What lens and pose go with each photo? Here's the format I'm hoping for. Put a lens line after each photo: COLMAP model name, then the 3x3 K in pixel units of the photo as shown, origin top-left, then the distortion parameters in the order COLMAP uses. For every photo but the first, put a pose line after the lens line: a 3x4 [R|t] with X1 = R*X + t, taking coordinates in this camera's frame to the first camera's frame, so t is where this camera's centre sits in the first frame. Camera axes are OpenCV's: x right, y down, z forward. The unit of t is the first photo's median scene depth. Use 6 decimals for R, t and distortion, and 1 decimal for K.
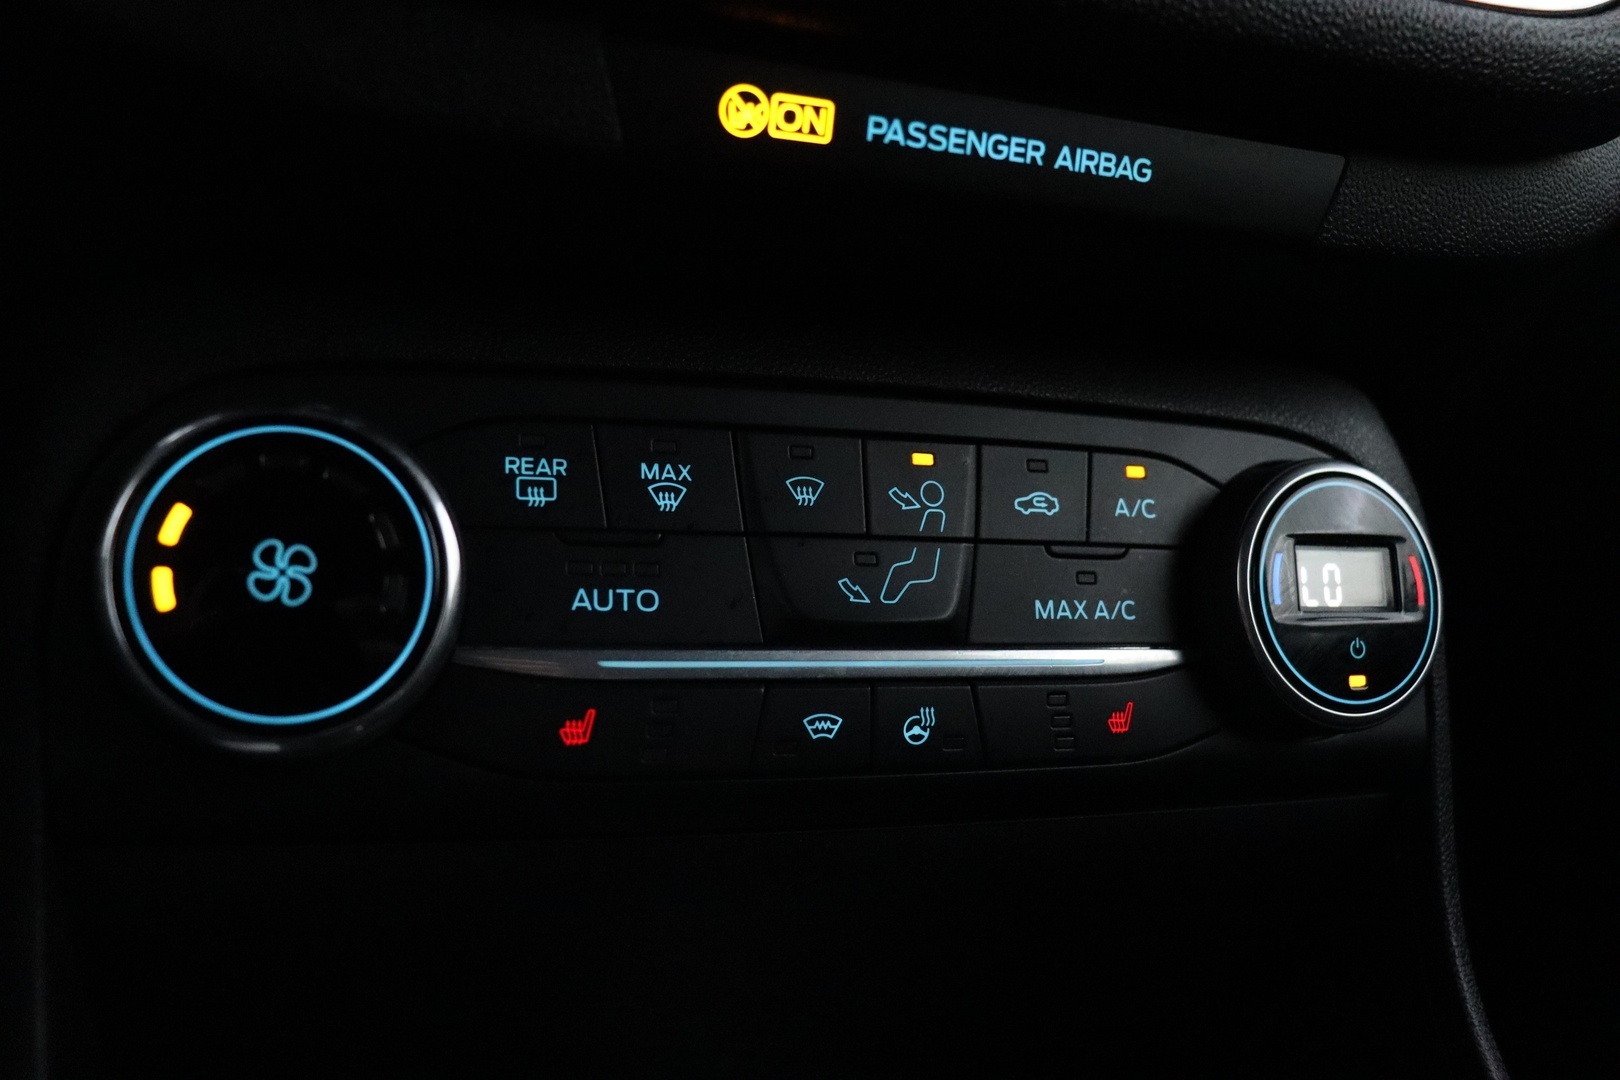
lens RADIAL K [[1411.5, 0, 810.0], [0, 1411.5, 540.0], [0, 0, 1]] dist [-0.135000, 0.005399]
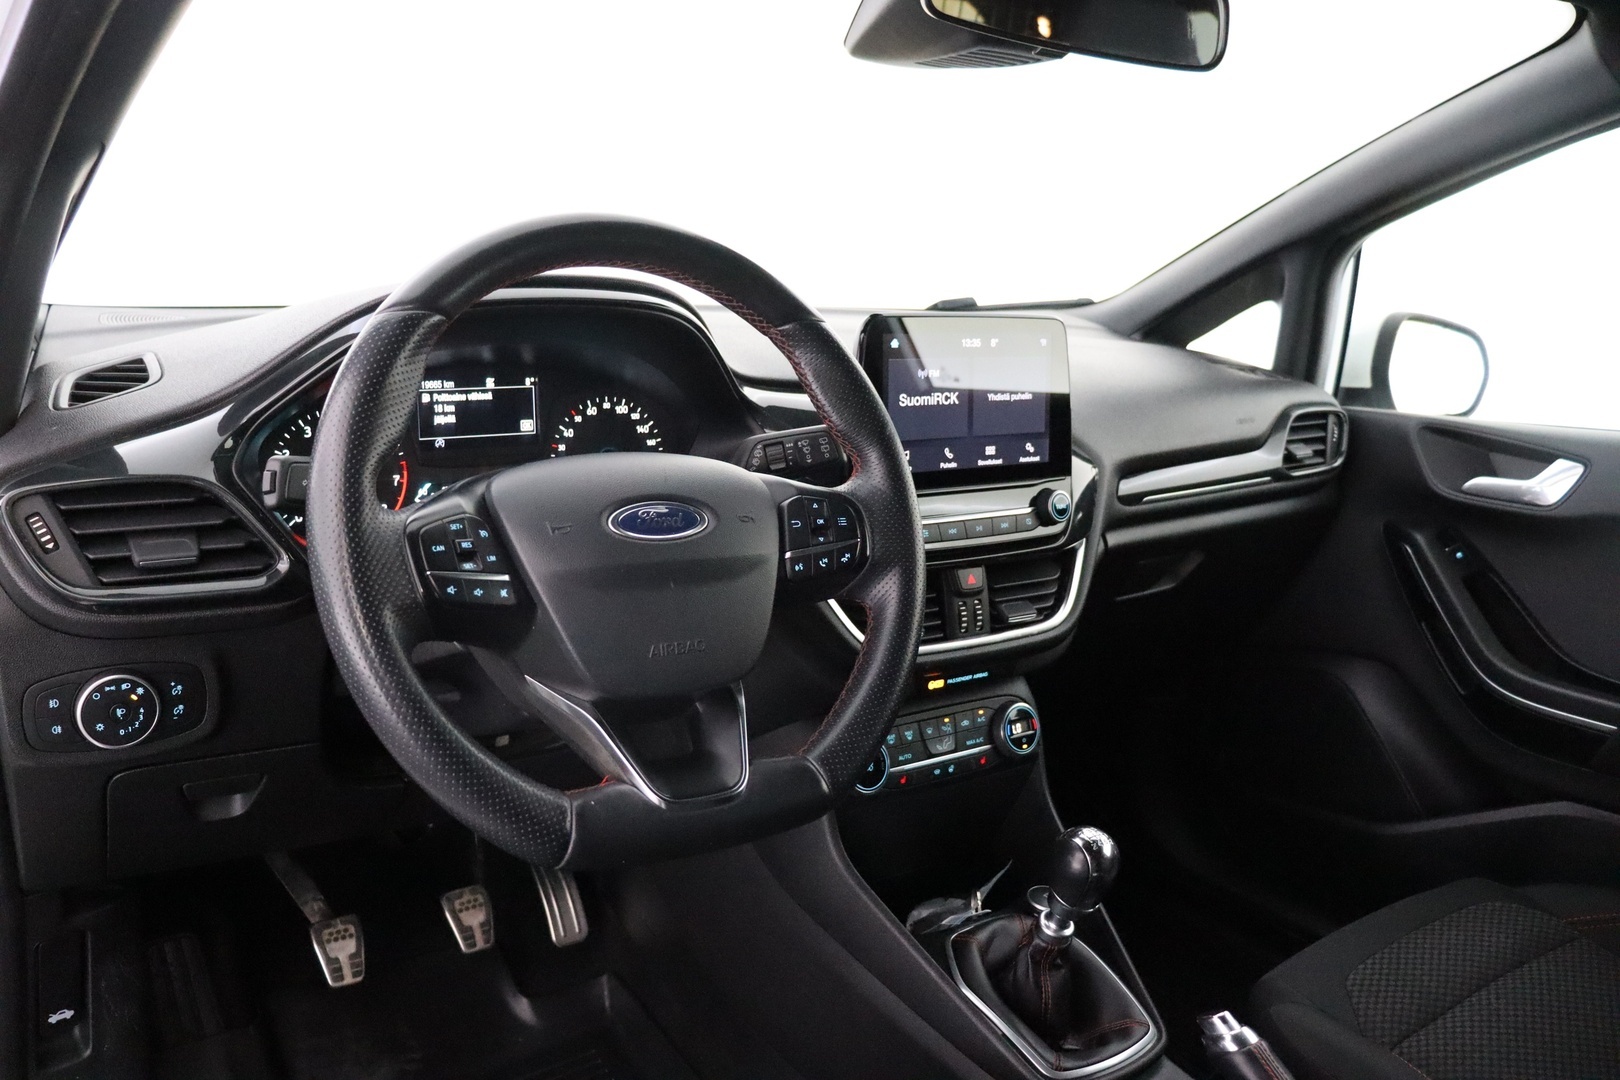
lens RADIAL K [[1320.7, 0, 810.0], [0, 1320.7, 540.0], [0, 0, 1]] dist [-0.157715, 0.136759]
pose [[0.966845, -0.098175, 0.235738, -1.628652], [0.077983, 0.992558, 0.093523, -1.319971], [-0.243166, -0.072039, 0.967306, -3.898790]]
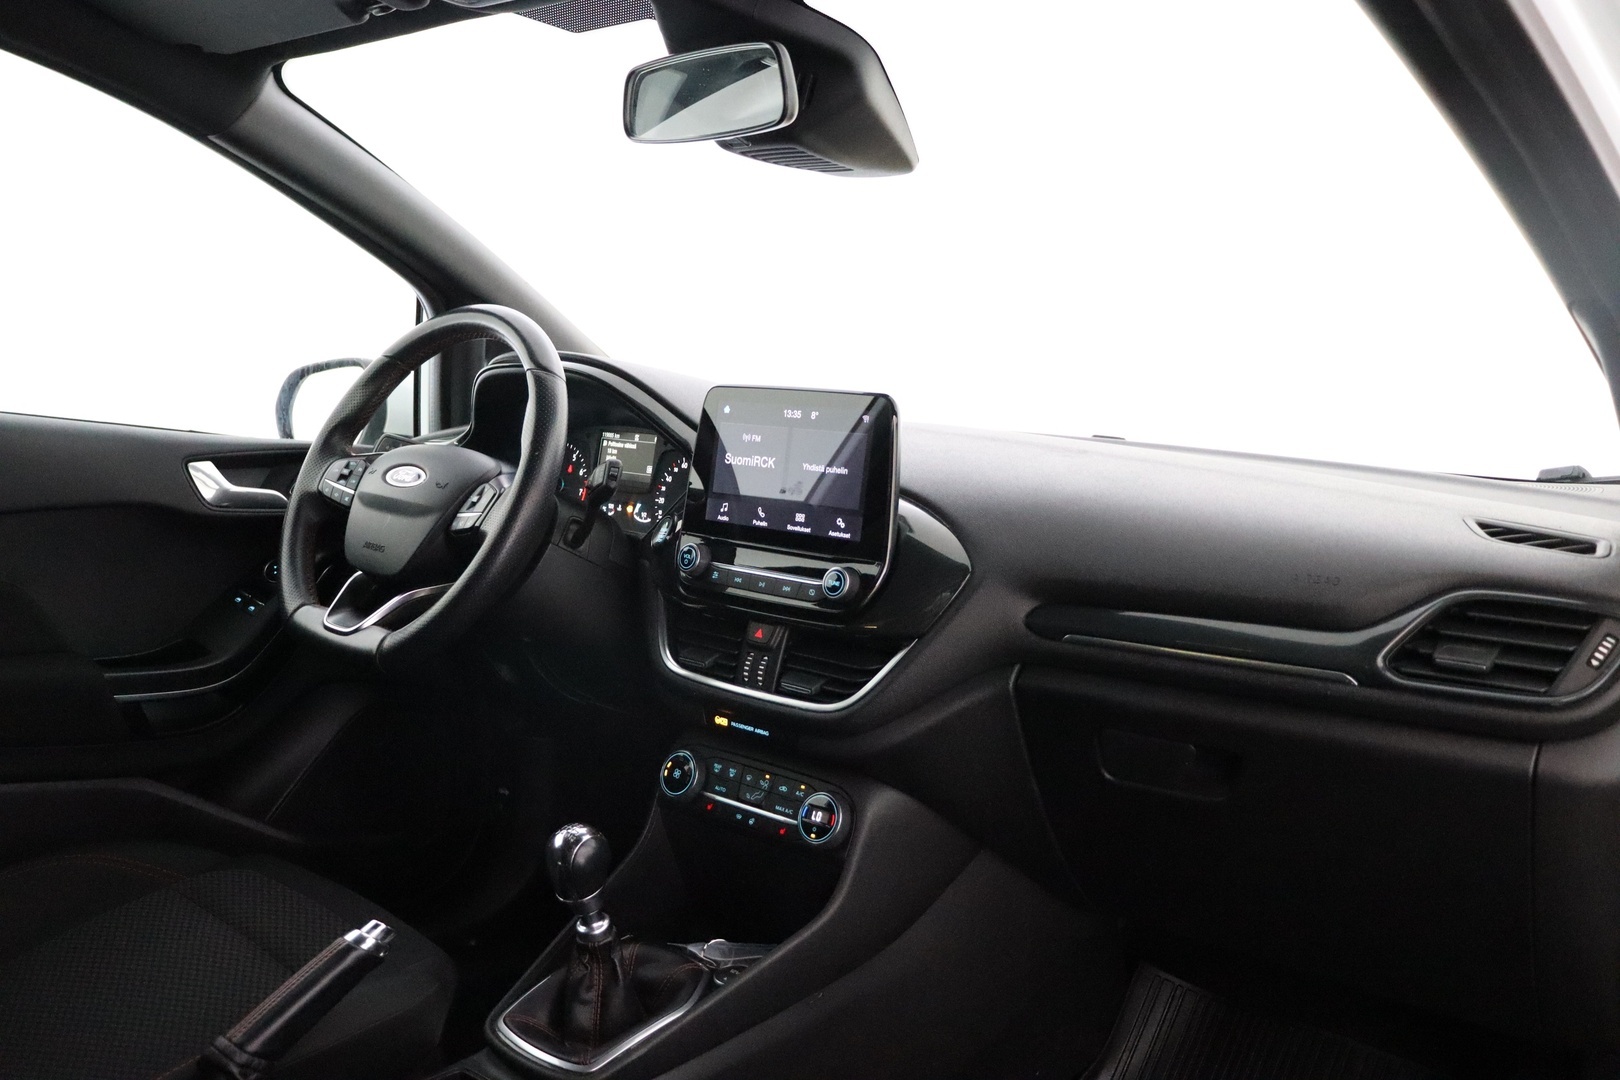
lens RADIAL K [[1411.5, 0, 810.0], [0, 1411.5, 540.0], [0, 0, 1]] dist [-0.135000, 0.005399]
pose [[0.496083, 0.028286, -0.867814, 5.245409], [-0.165576, 0.984210, -0.062571, -0.694426], [0.852342, 0.174729, 0.492933, -1.869871]]
